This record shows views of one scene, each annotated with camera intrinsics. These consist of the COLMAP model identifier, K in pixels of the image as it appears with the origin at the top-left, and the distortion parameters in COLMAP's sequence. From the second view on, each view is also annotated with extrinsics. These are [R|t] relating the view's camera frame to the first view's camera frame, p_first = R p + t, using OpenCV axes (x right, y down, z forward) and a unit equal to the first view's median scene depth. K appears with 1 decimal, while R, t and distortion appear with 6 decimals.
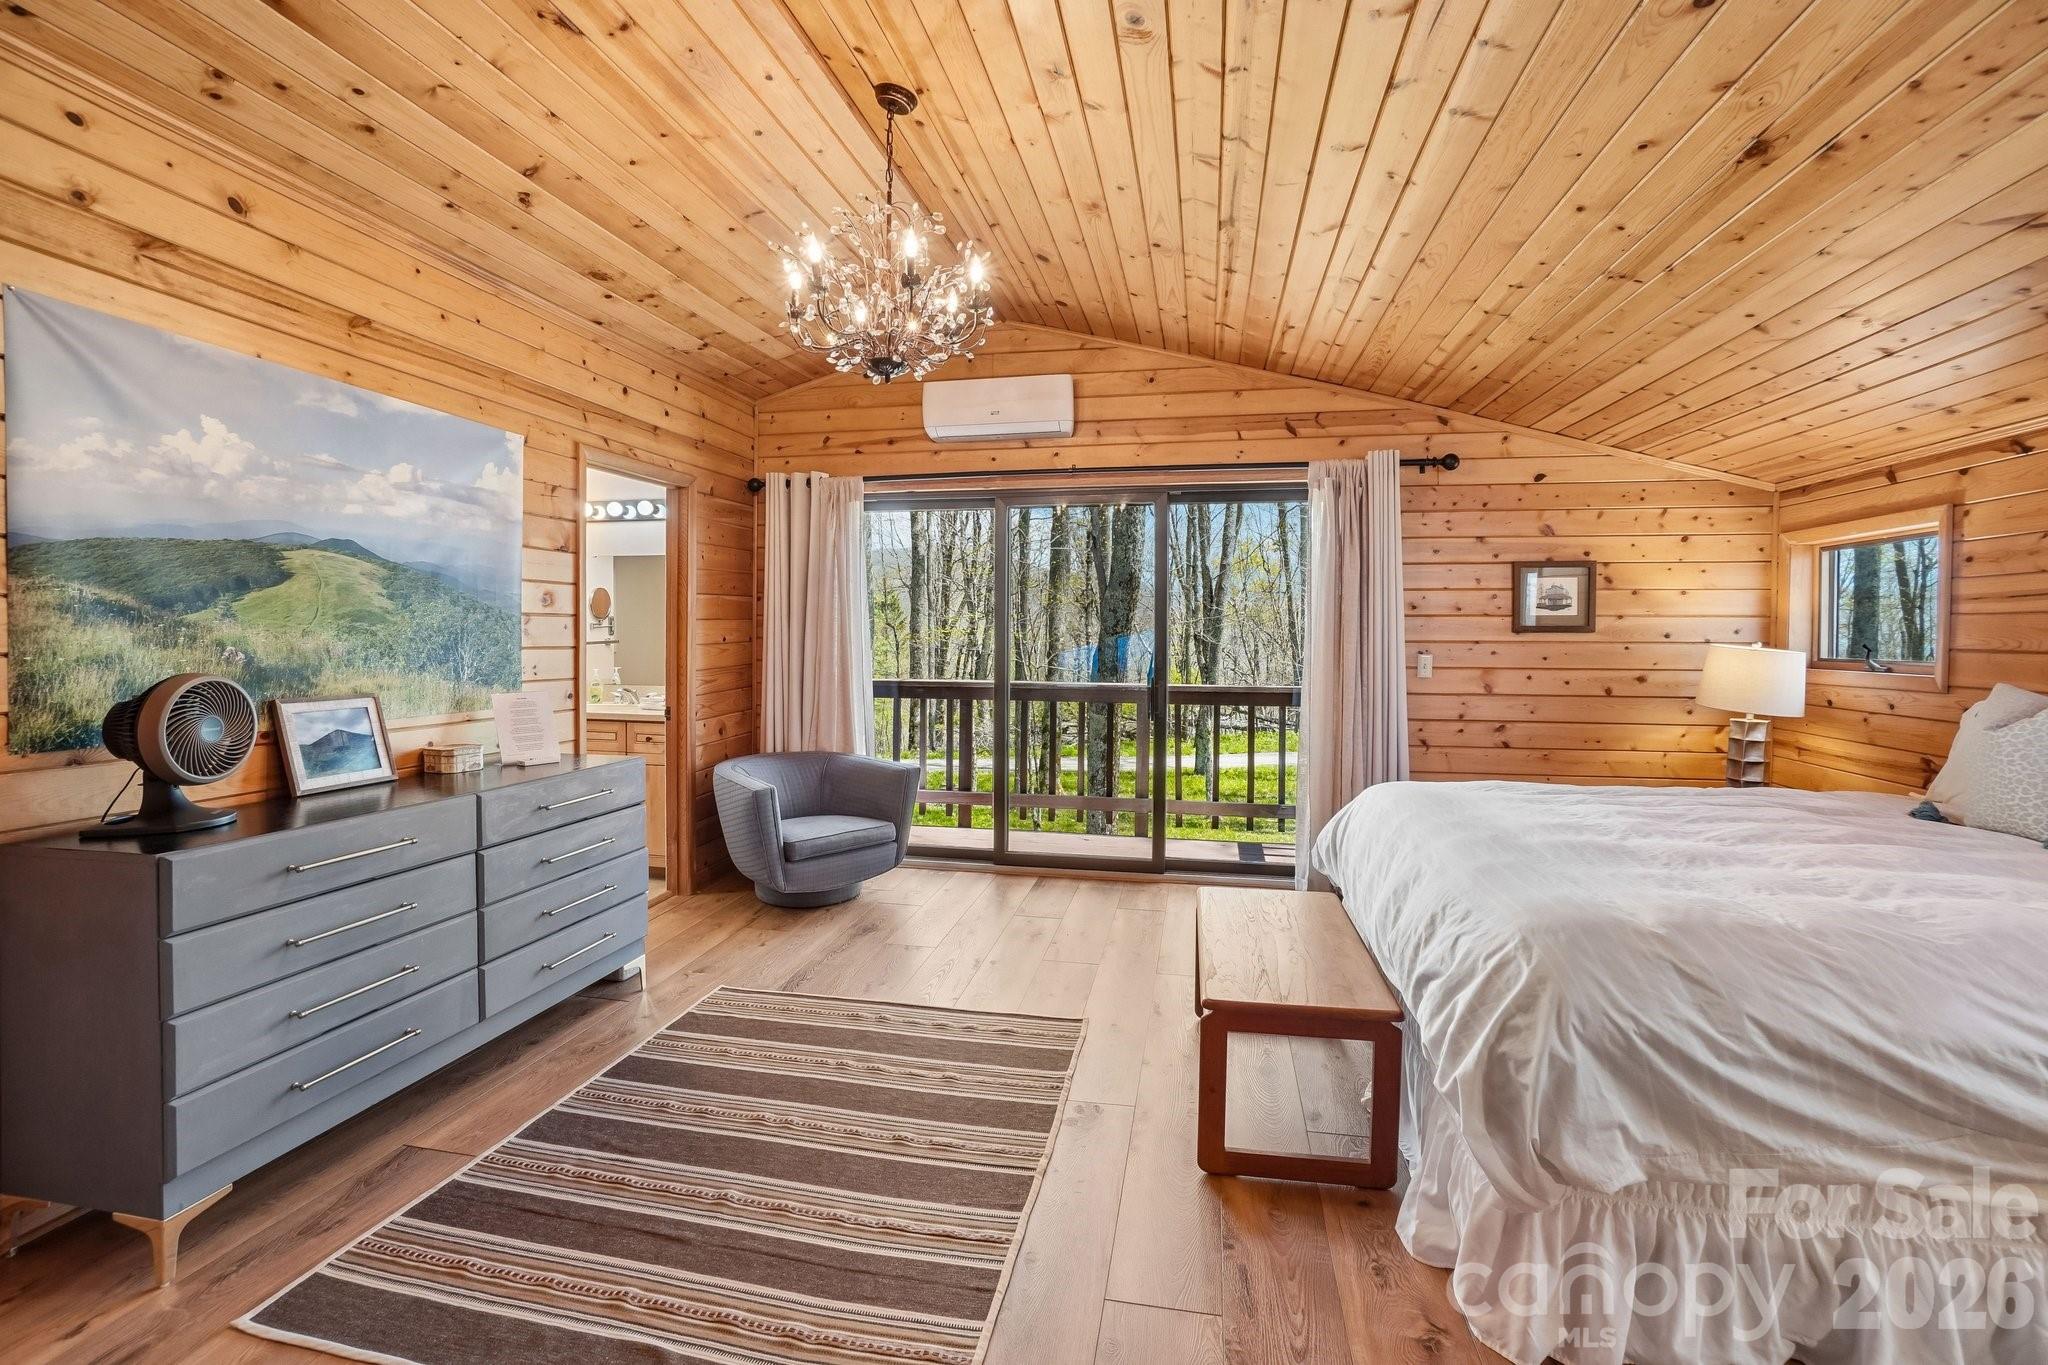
lens RADIAL K [[913.4, 0, 1019.1], [0, 913.4, 644.7], [0, 0, 1]] dist [-0.065155, 0.023331]
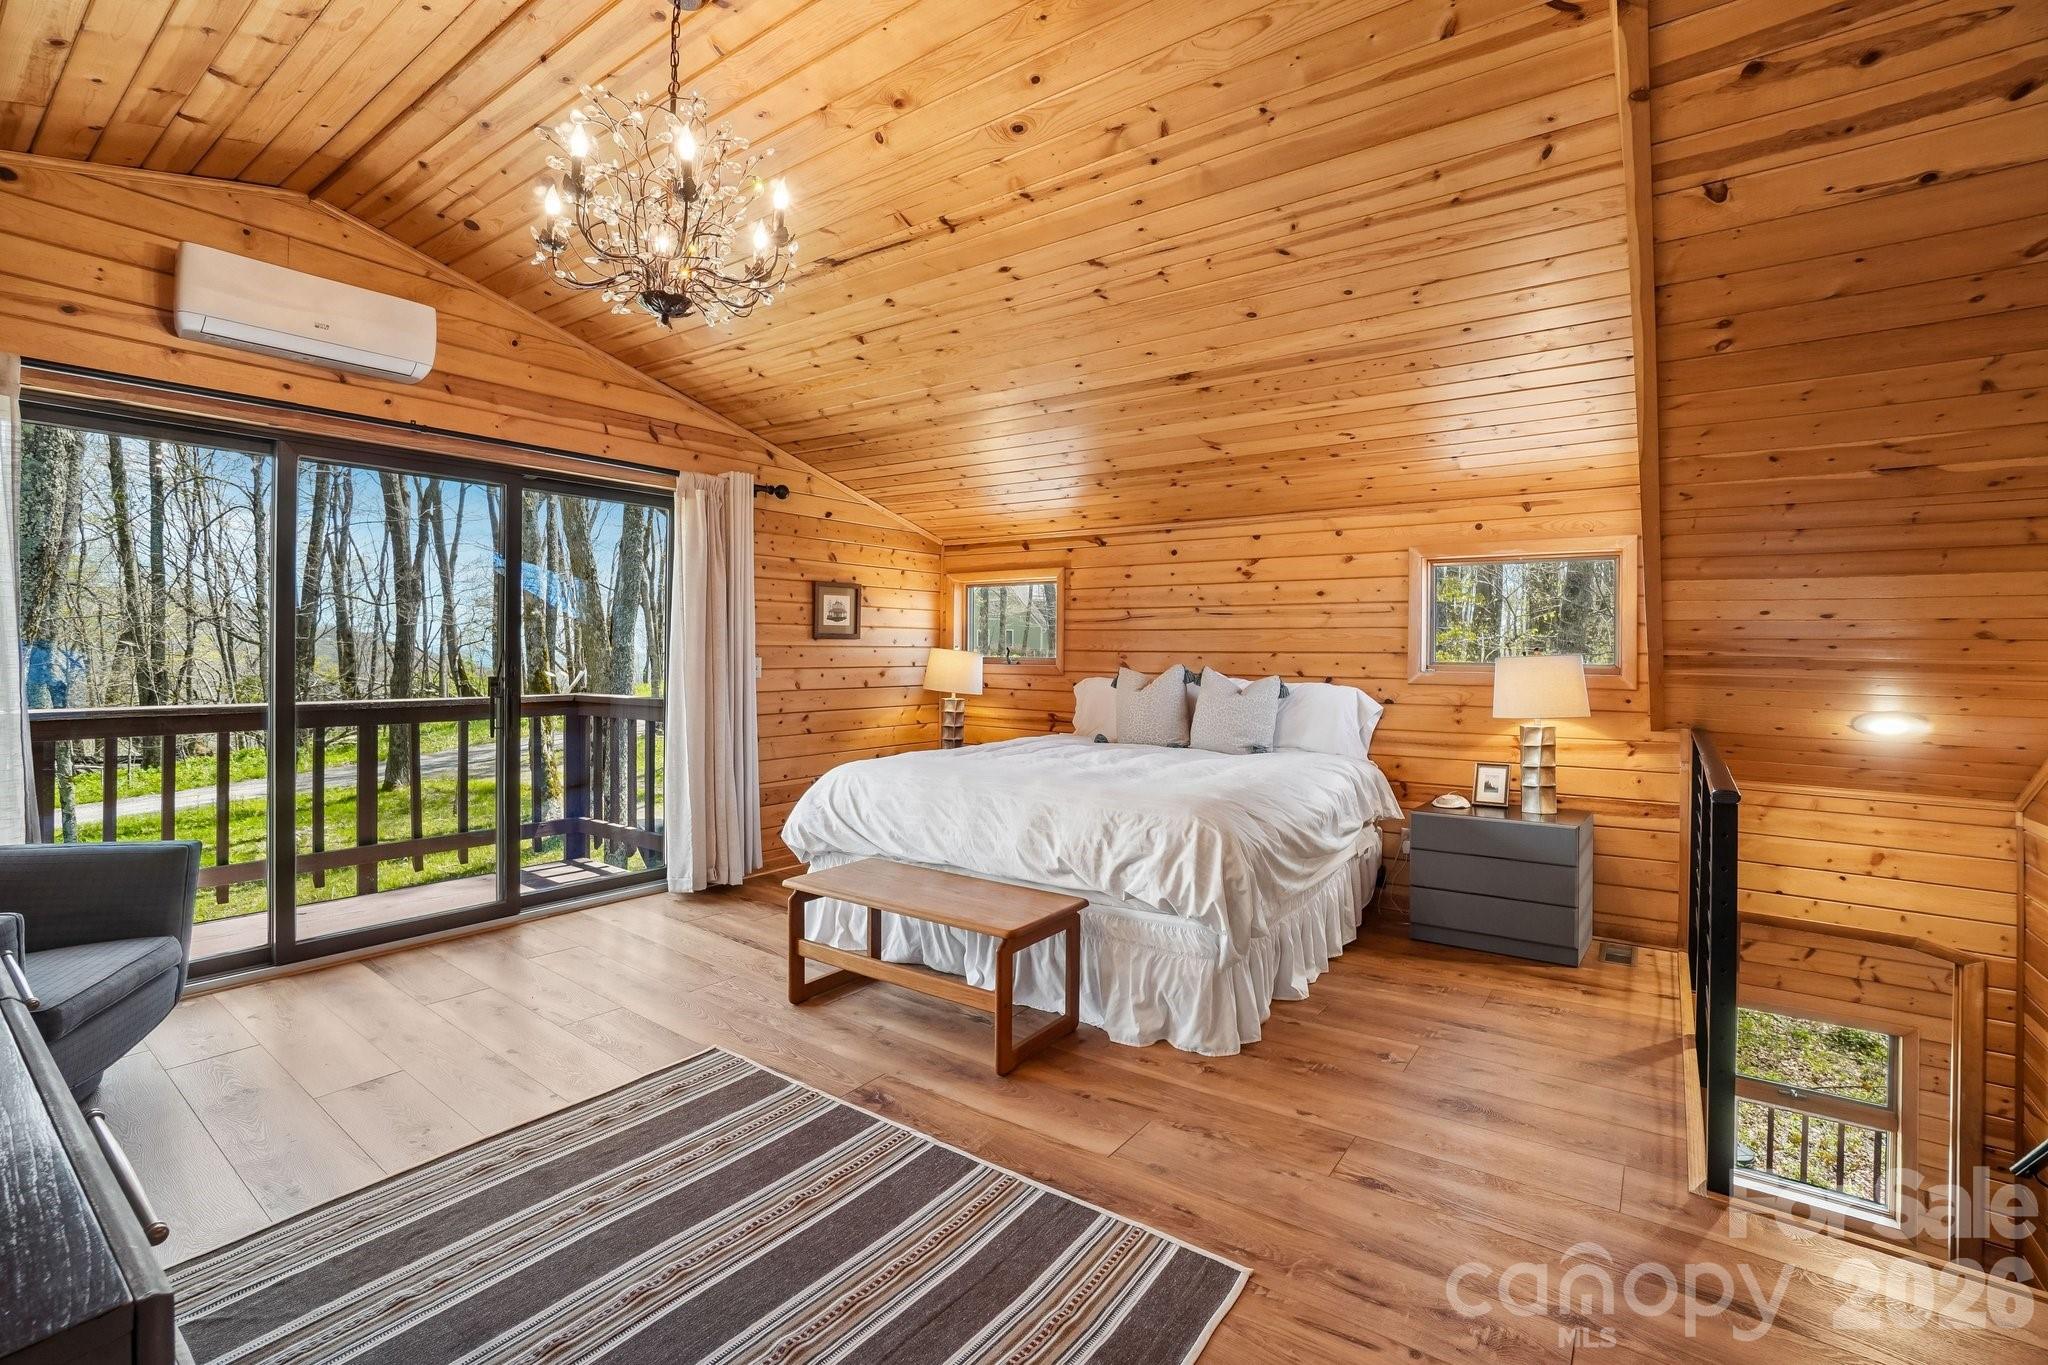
lens RADIAL K [[913.4, 0, 1019.1], [0, 913.4, 644.7], [0, 0, 1]] dist [-0.065155, 0.023331]
pose [[0.414548, 0.001533, 0.910026, -0.476277], [0.004732, 0.999981, -0.003840, 0.000809], [-0.910015, 0.005898, 0.414533, 0.238691]]
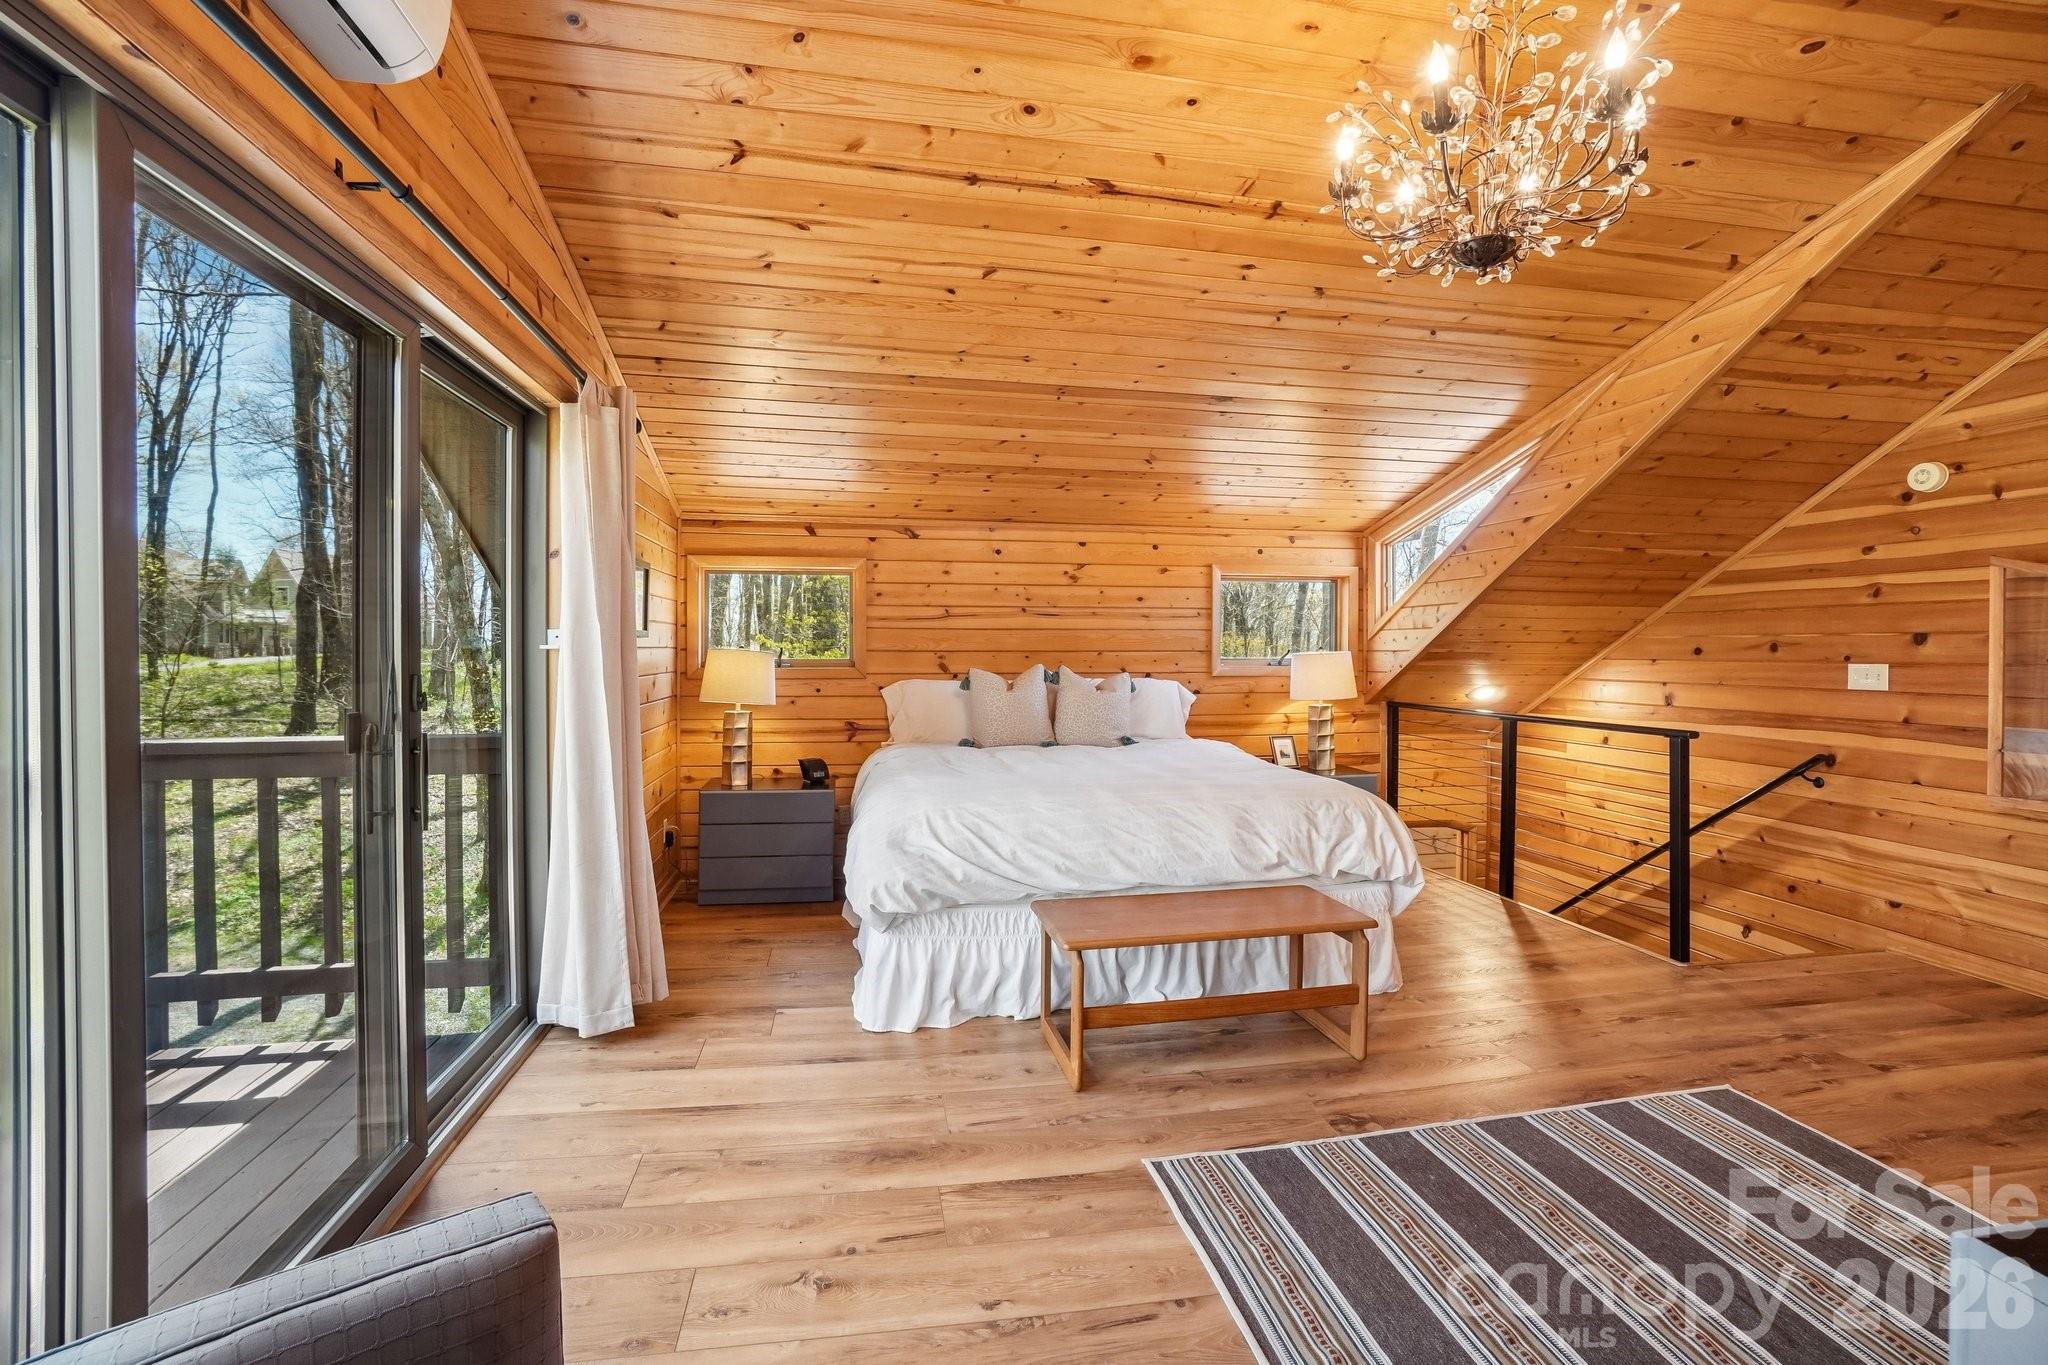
lens RADIAL K [[913.4, 0, 1019.1], [0, 913.4, 644.7], [0, 0, 1]] dist [-0.065155, 0.023331]
pose [[-0.376112, -0.004599, 0.926563, -0.417410], [0.004611, 0.999966, 0.006835, -0.010951], [-0.926563, 0.006843, -0.376078, 1.011517]]
